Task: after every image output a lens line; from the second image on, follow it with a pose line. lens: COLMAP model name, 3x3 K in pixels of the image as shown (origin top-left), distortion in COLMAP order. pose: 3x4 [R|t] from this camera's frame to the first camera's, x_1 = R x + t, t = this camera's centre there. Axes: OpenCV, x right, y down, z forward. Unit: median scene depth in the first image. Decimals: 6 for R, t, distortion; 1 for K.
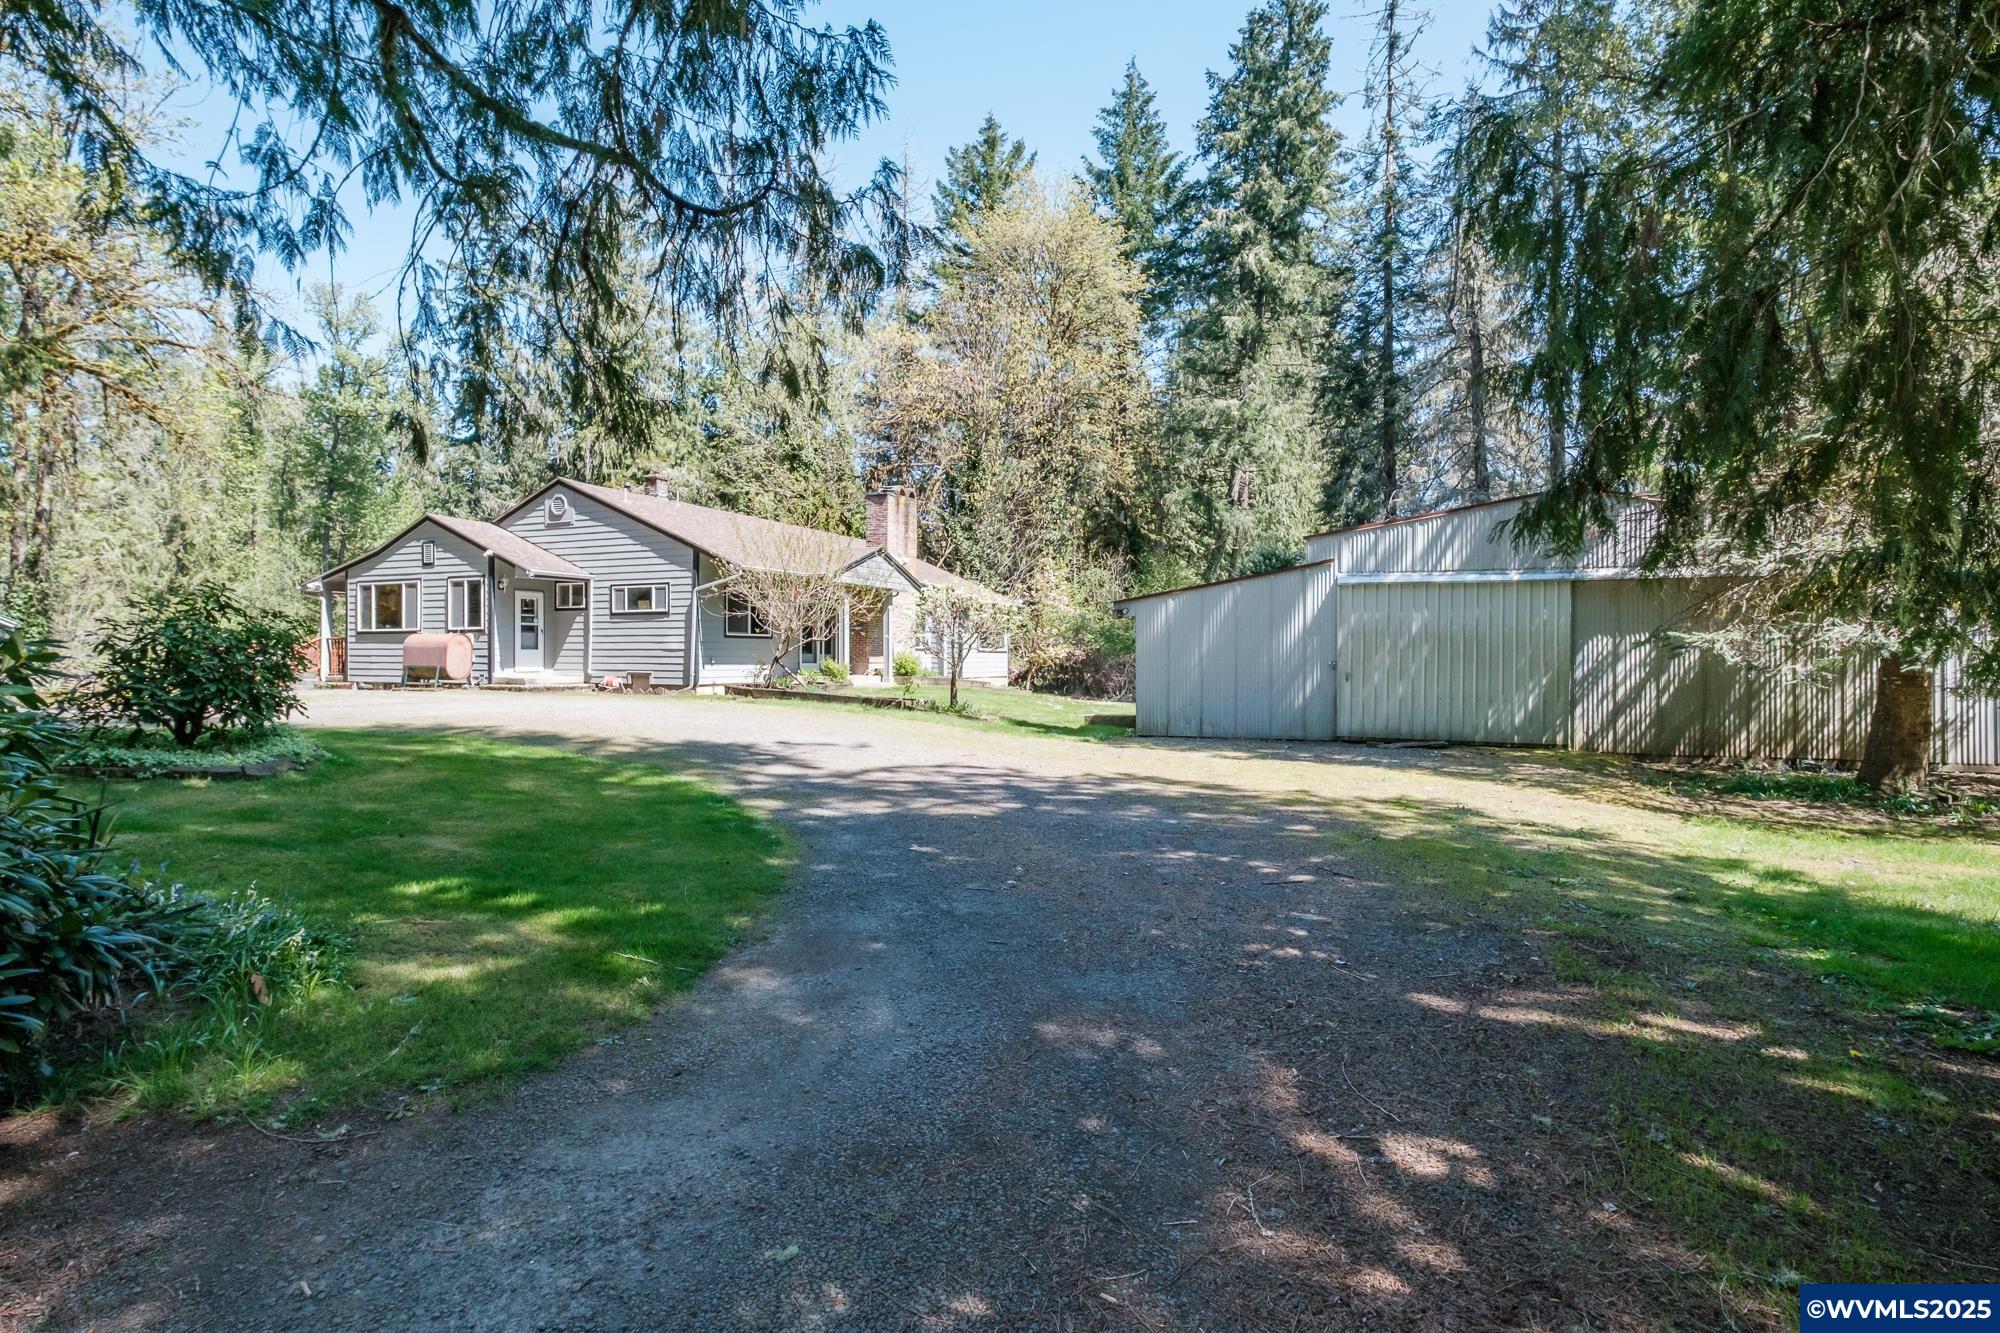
lens RADIAL K [[977.7, 0, 1000.9], [0, 977.7, 656.1], [0, 0, 1]] dist [-0.004035, -0.000180]
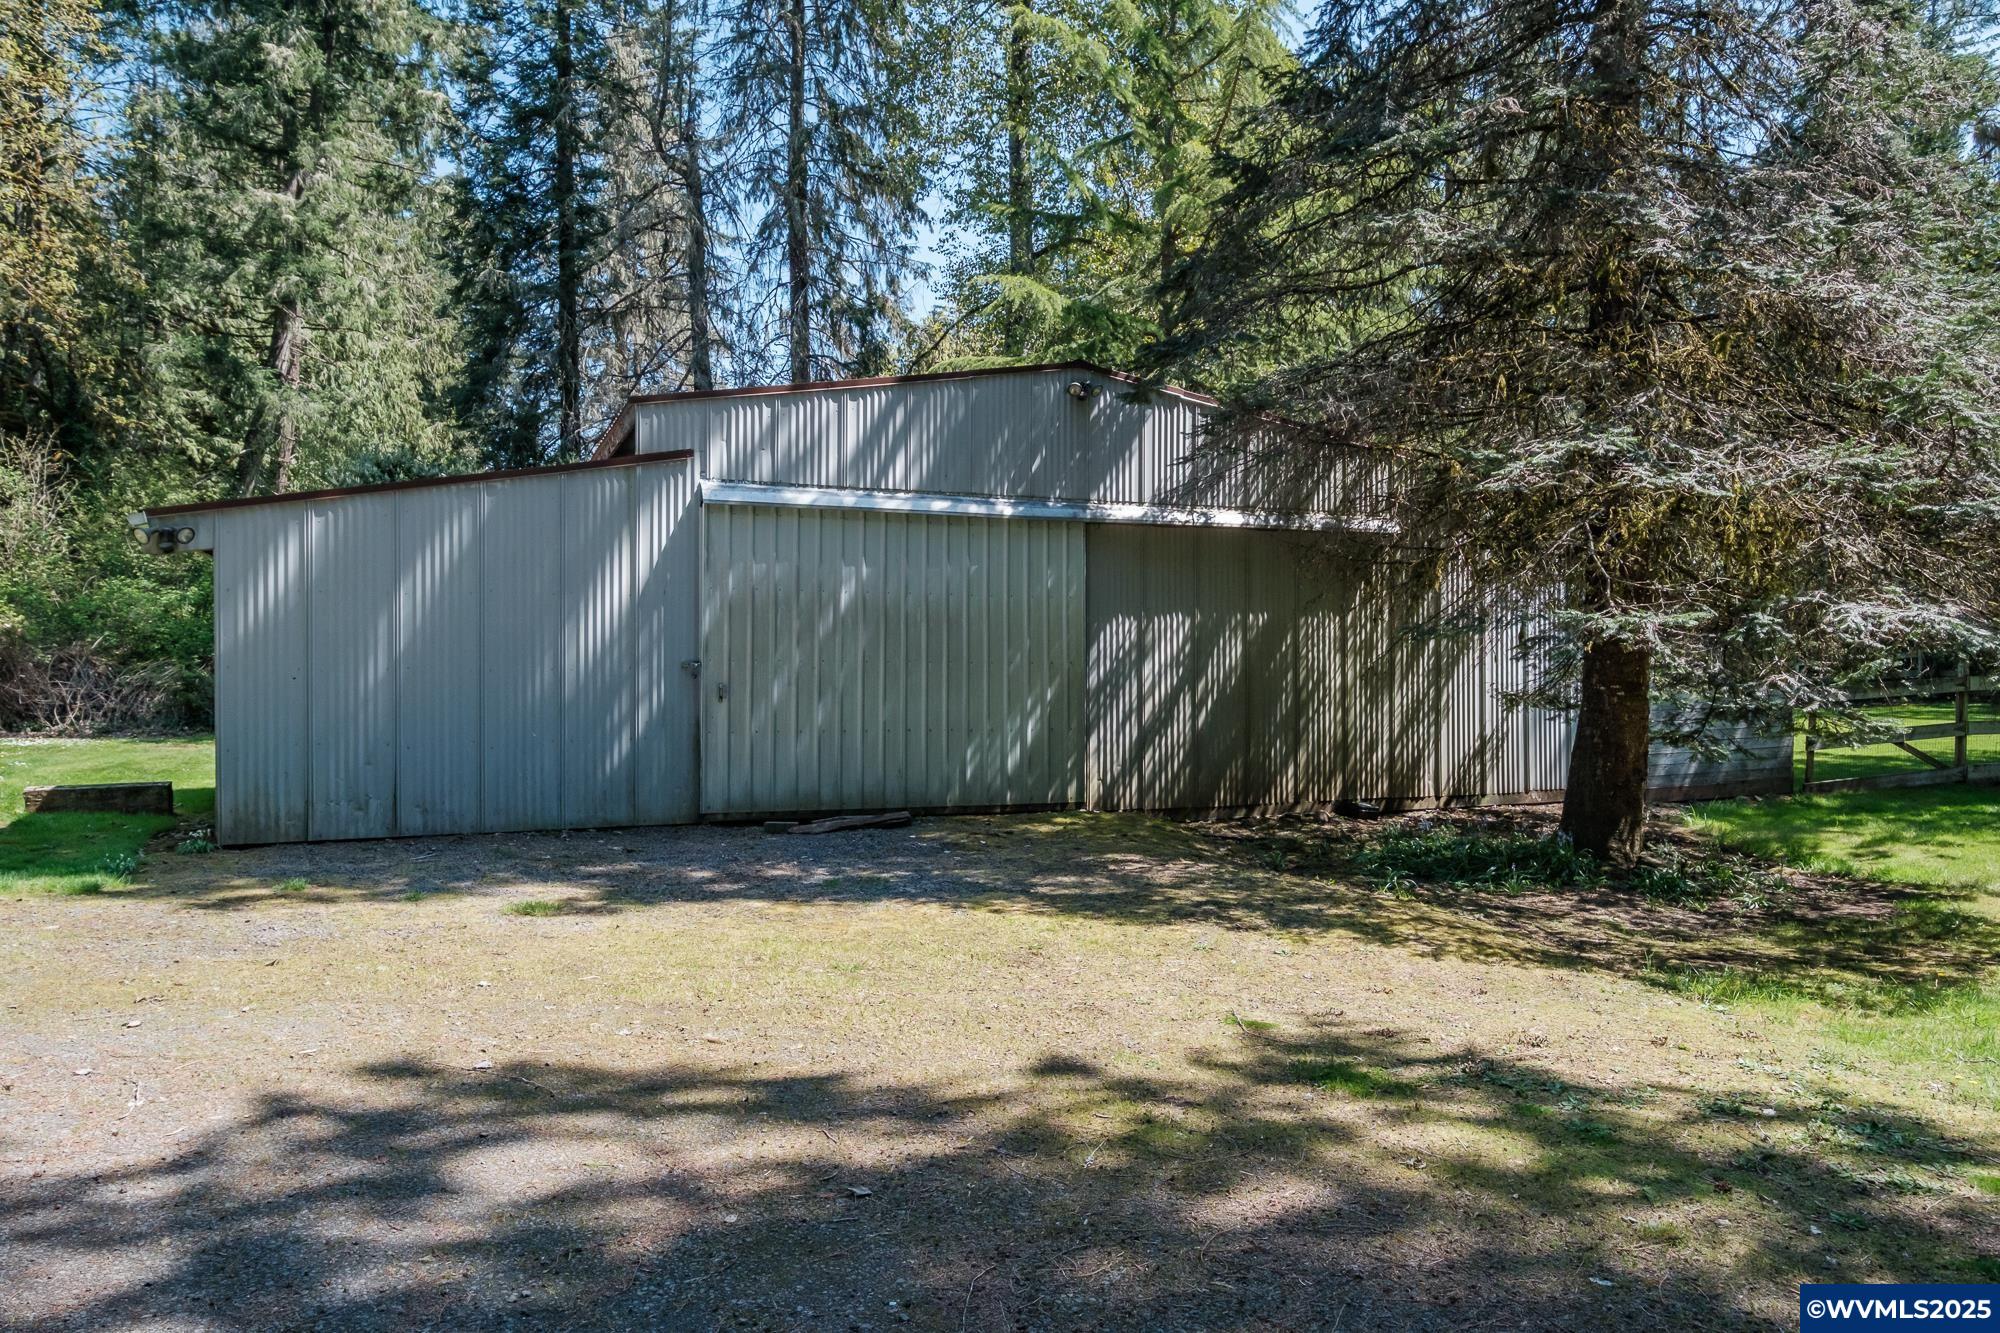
lens RADIAL K [[1362.3, 0, 998.4], [0, 1362.3, 659.4], [0, 0, 1]] dist [0.003464, -0.002566]
pose [[0.727400, -0.004339, 0.686200, -0.016534], [-0.002678, 0.999954, 0.009161, -0.001803], [-0.686209, -0.008501, 0.727355, 0.421784]]
